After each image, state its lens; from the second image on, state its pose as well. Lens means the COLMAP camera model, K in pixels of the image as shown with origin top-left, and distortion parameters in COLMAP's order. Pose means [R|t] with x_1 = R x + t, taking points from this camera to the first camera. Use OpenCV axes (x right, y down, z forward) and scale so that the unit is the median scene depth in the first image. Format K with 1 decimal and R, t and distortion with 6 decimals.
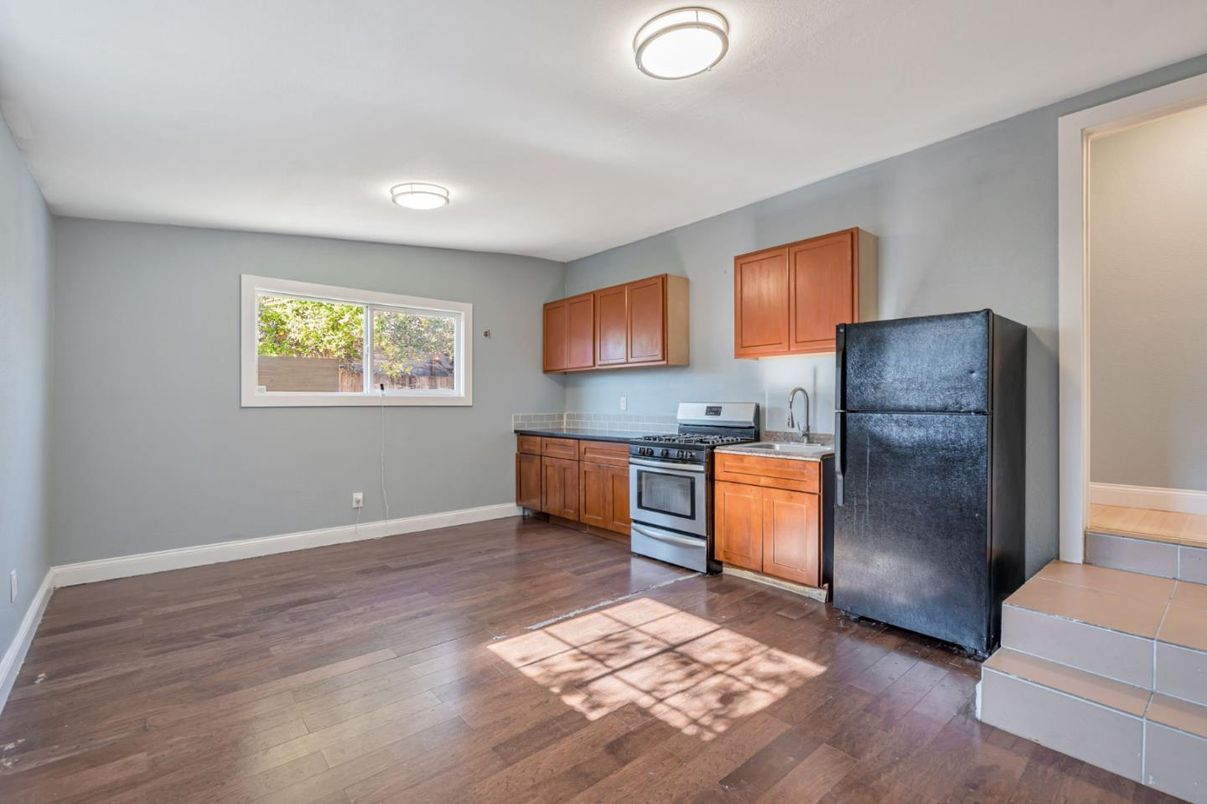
lens RADIAL K [[550.2, 0, 605.4], [0, 550.2, 404.6], [0, 0, 1]] dist [-0.004784, 0.005000]
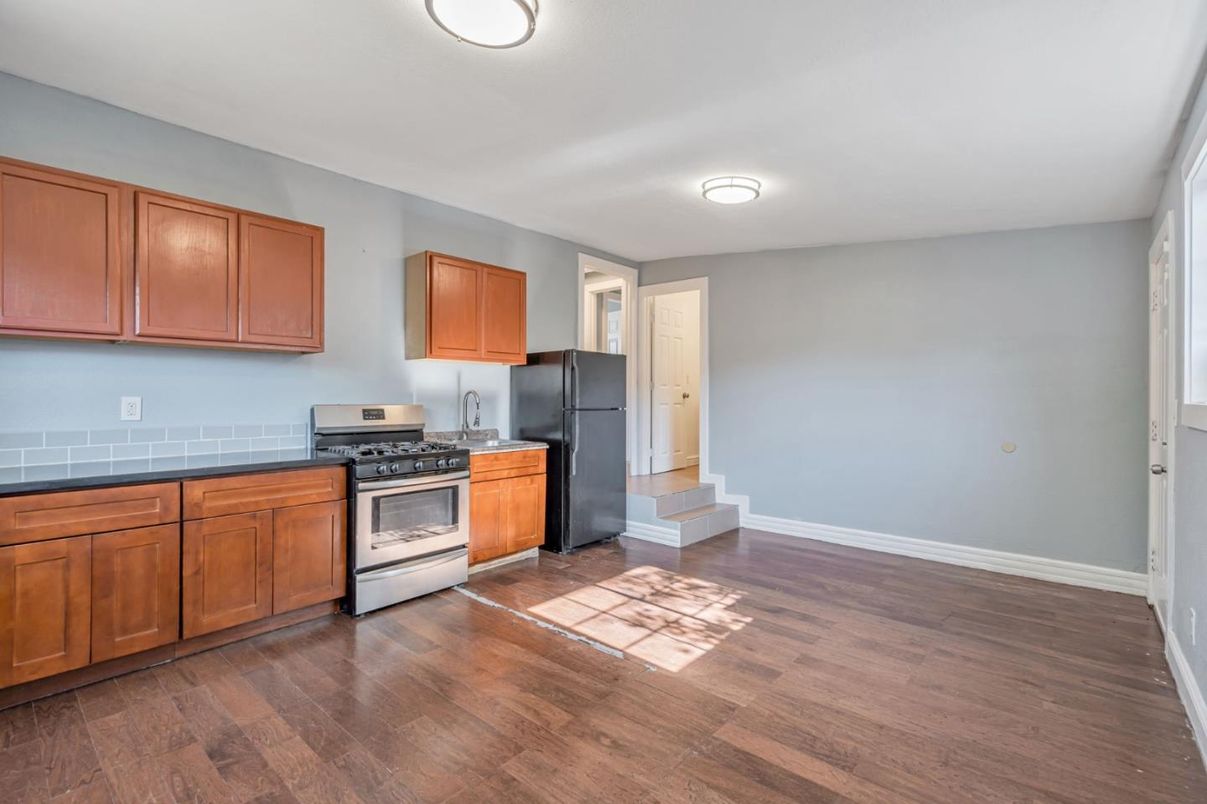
lens RADIAL K [[550.2, 0, 601.2], [0, 550.2, 395.6], [0, 0, 1]] dist [-0.004784, 0.005000]
pose [[-0.141911, 0.002733, 0.989876, -0.737258], [0.003816, 0.999990, -0.002214, -0.015512], [-0.989872, 0.003463, -0.141920, 0.828185]]
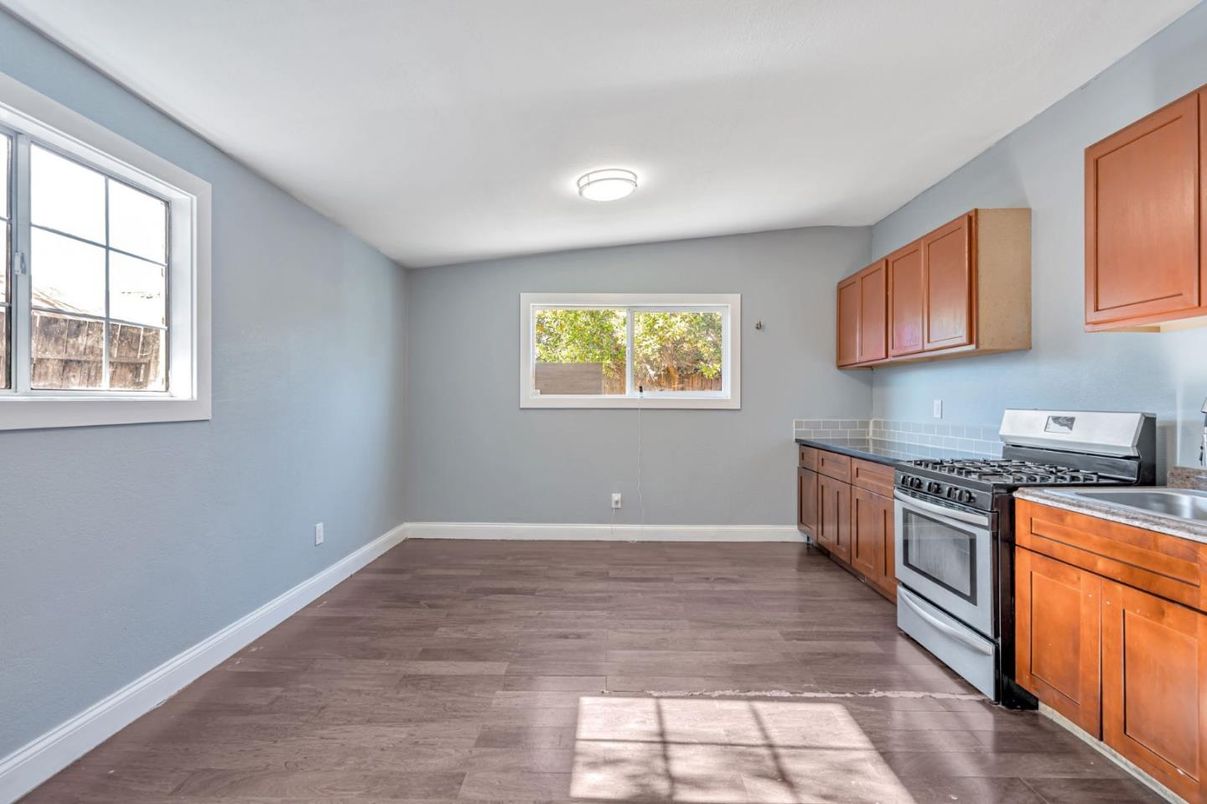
lens RADIAL K [[550.2, 0, 601.5], [0, 550.2, 401.0], [0, 0, 1]] dist [-0.004784, 0.005000]
pose [[0.741807, 0.003840, -0.670602, 0.243719], [-0.007931, 0.999964, -0.003046, -0.008485], [0.670566, 0.007578, 0.741811, 0.258565]]
